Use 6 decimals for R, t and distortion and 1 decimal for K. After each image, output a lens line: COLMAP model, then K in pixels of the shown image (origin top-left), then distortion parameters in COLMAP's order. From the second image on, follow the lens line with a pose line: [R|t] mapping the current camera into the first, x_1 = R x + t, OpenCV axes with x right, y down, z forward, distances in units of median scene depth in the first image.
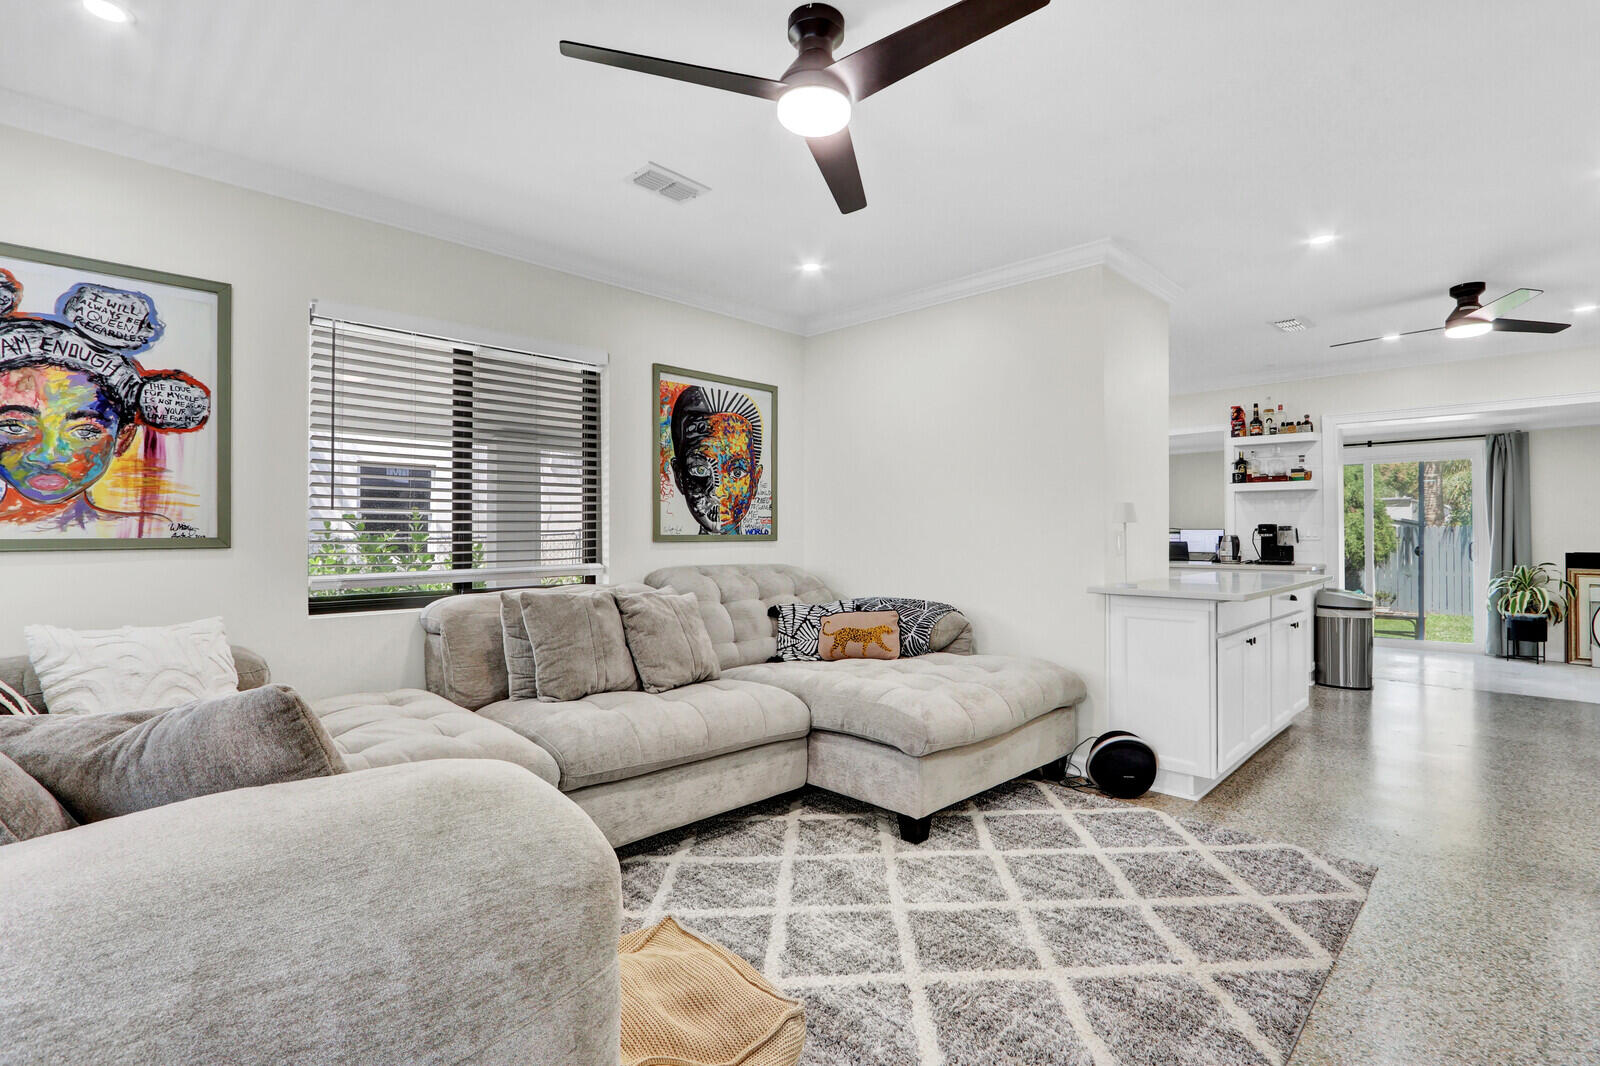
lens RADIAL K [[749.1, 0, 800.0], [0, 749.1, 533.0], [0, 0, 1]] dist [-0.000074, 0.000148]
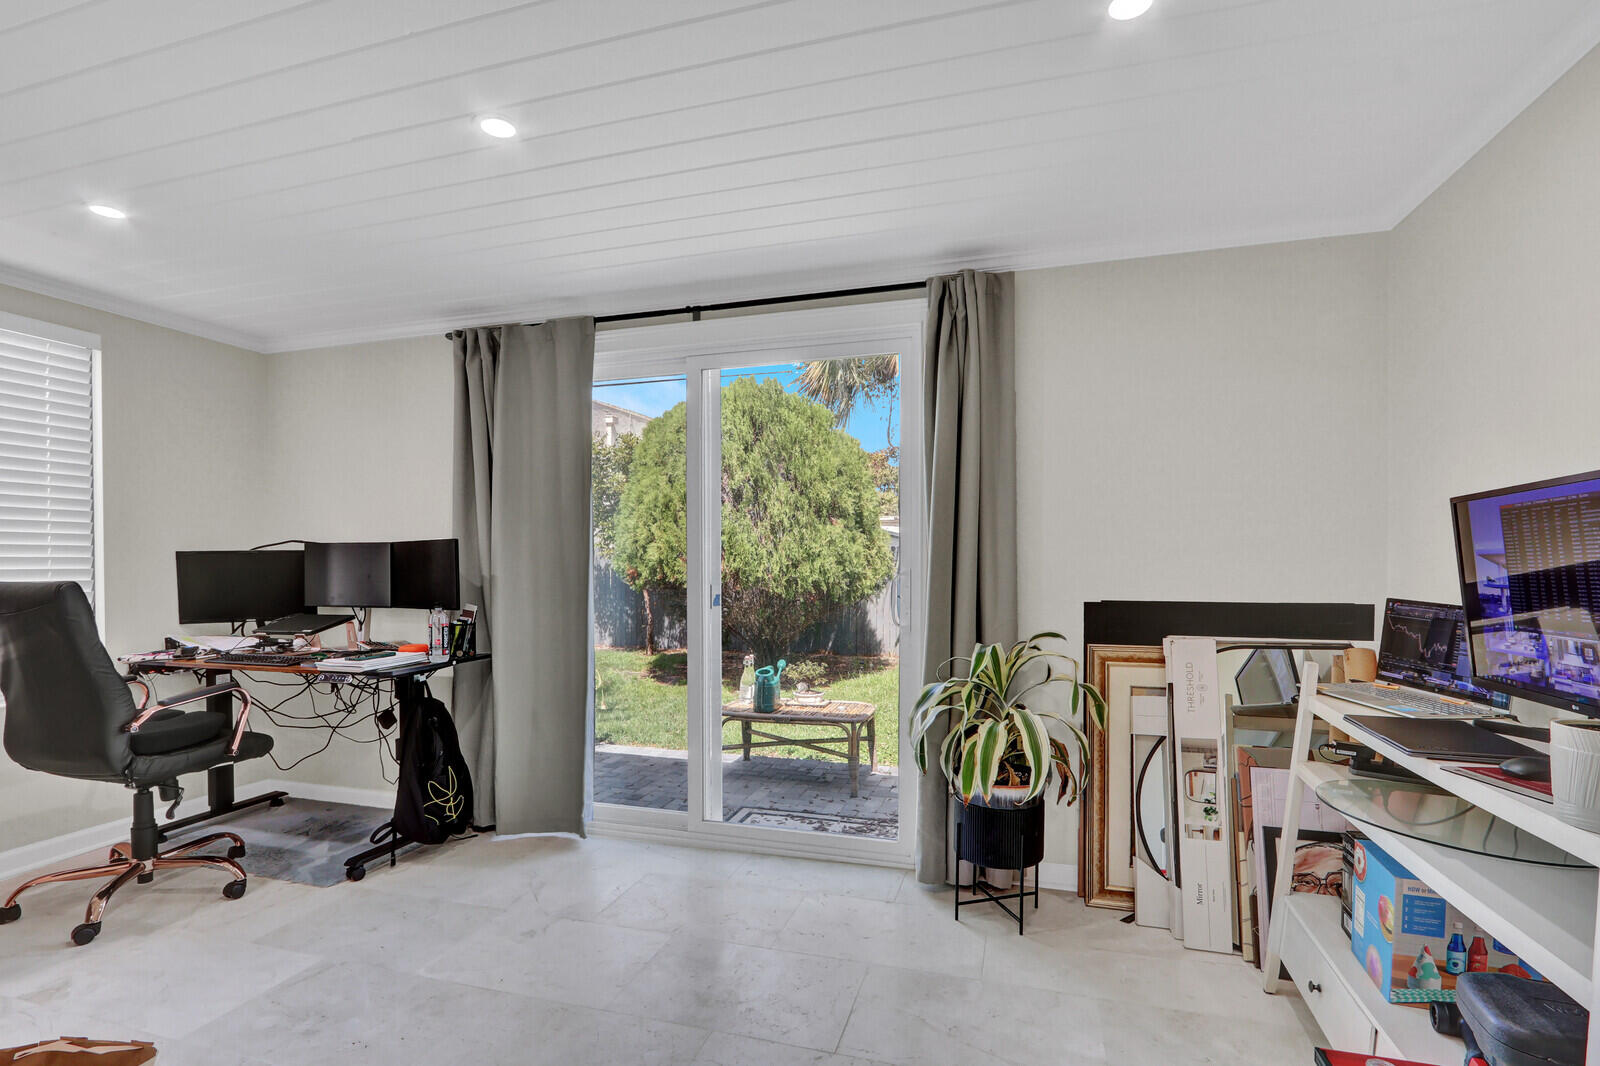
lens RADIAL K [[771.1, 0, 795.9], [0, 771.1, 582.1], [0, 0, 1]] dist [0.000842, 0.000030]
pose [[0.890532, -0.013645, 0.454715, 0.730148], [0.000146, 0.999559, 0.029709, 0.005137], [-0.454920, -0.026390, 0.890141, 0.733715]]
